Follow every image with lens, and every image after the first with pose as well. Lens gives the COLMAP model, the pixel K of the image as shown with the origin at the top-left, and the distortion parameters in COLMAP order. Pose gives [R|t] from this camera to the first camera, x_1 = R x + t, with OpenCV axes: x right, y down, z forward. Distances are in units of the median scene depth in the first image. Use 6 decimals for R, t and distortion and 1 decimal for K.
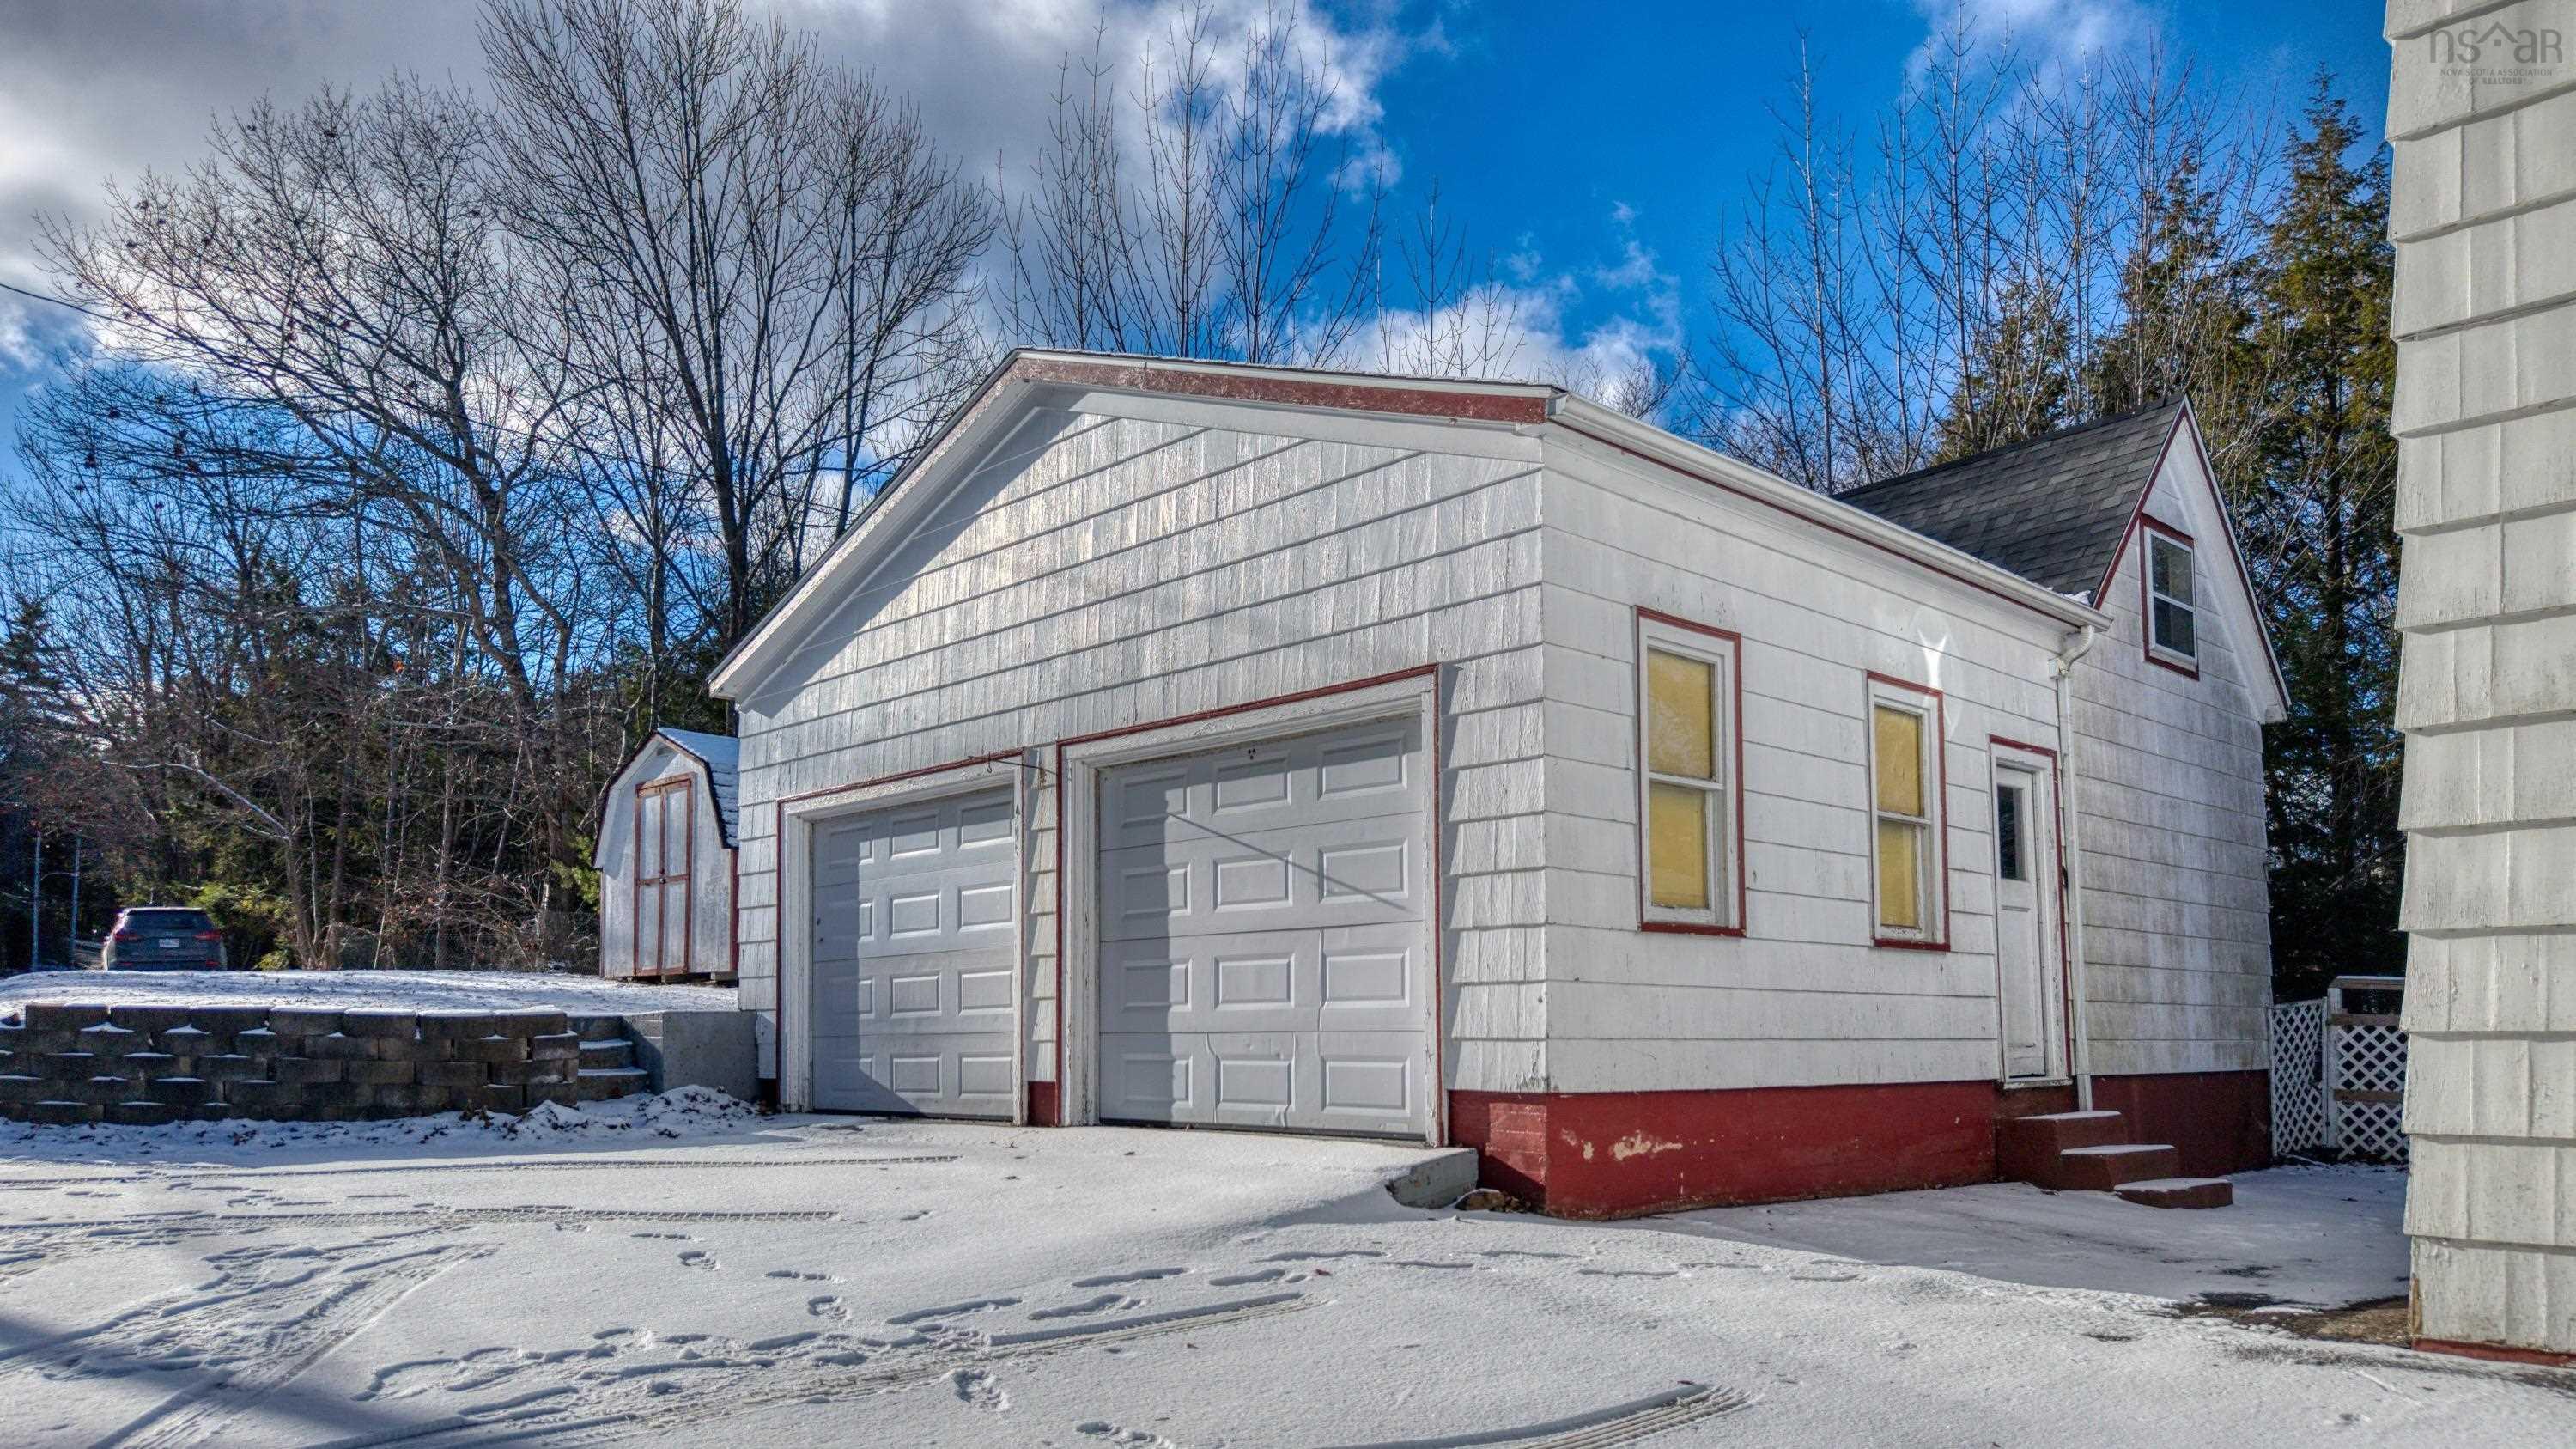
lens RADIAL K [[1761.0, 0, 1286.0], [0, 1761.0, 817.8], [0, 0, 1]] dist [0.031631, -0.037085]
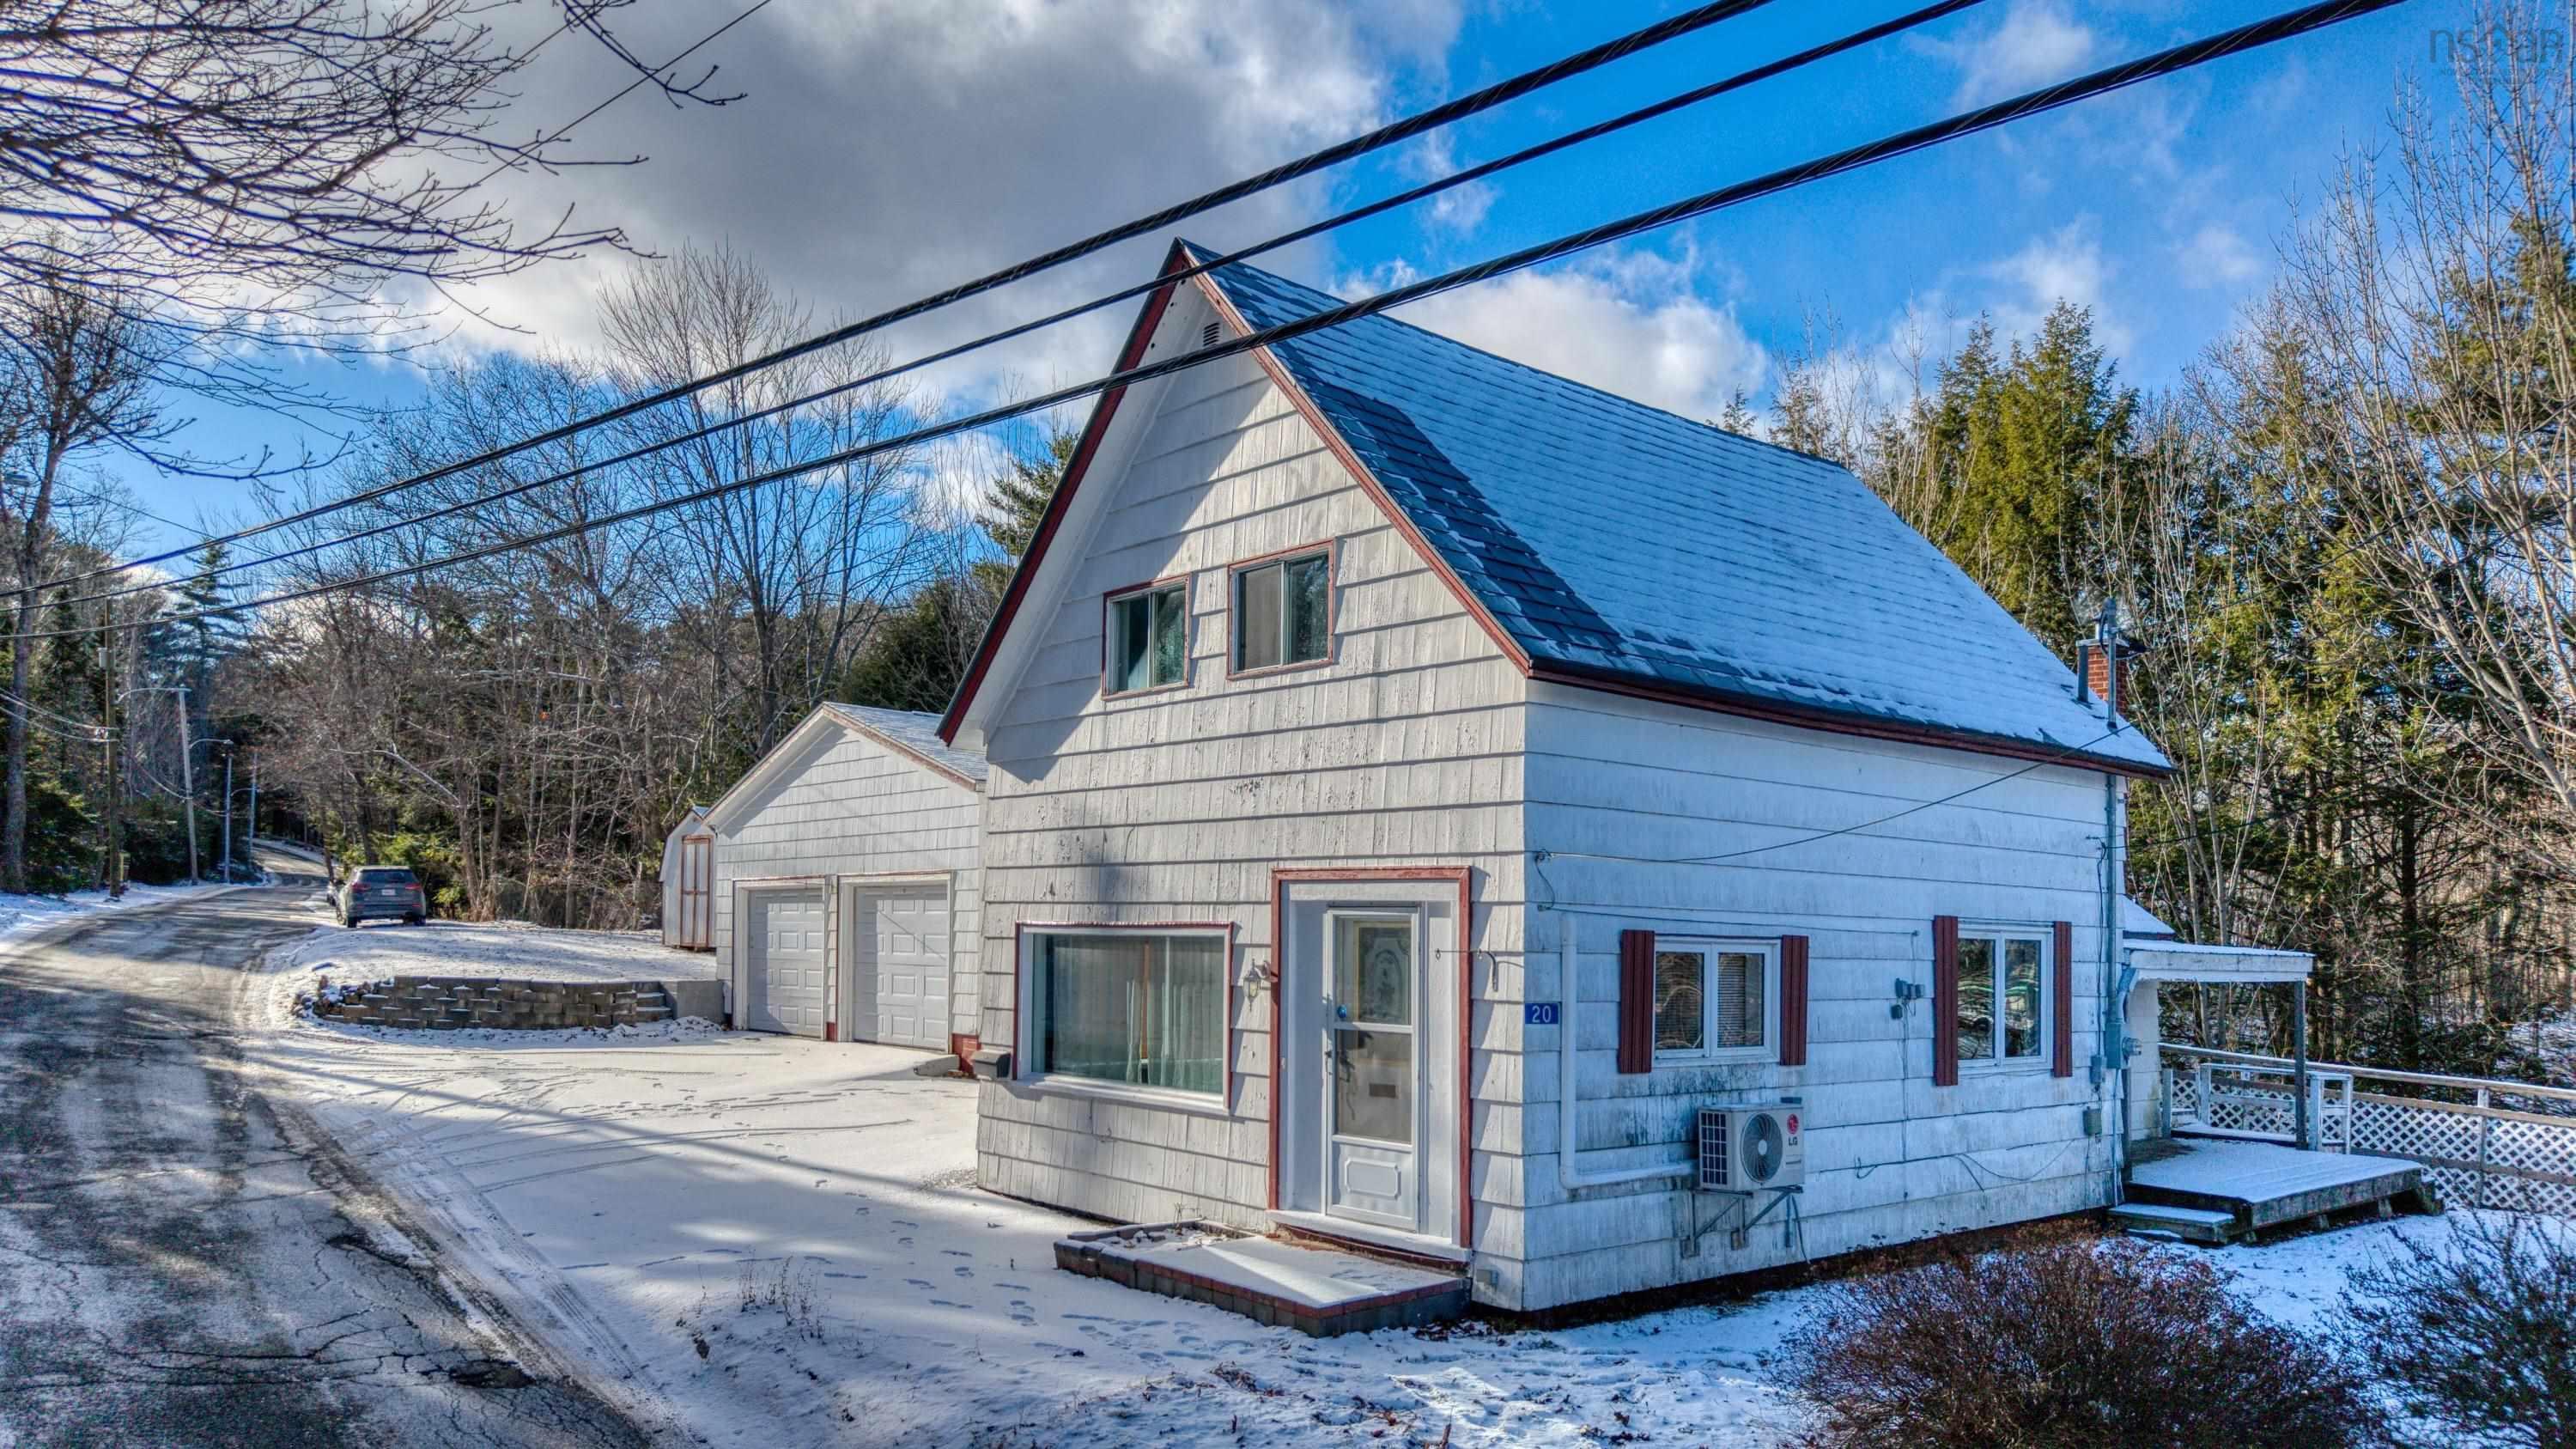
lens RADIAL K [[1732.2, 0, 1294.0], [0, 1732.2, 770.2], [0, 0, 1]] dist [0.002109, -0.000745]
pose [[0.998722, 0.016496, -0.047769, 0.508511], [-0.015309, 0.999568, 0.025105, -0.218569], [0.048163, -0.024341, 0.998543, -1.088061]]
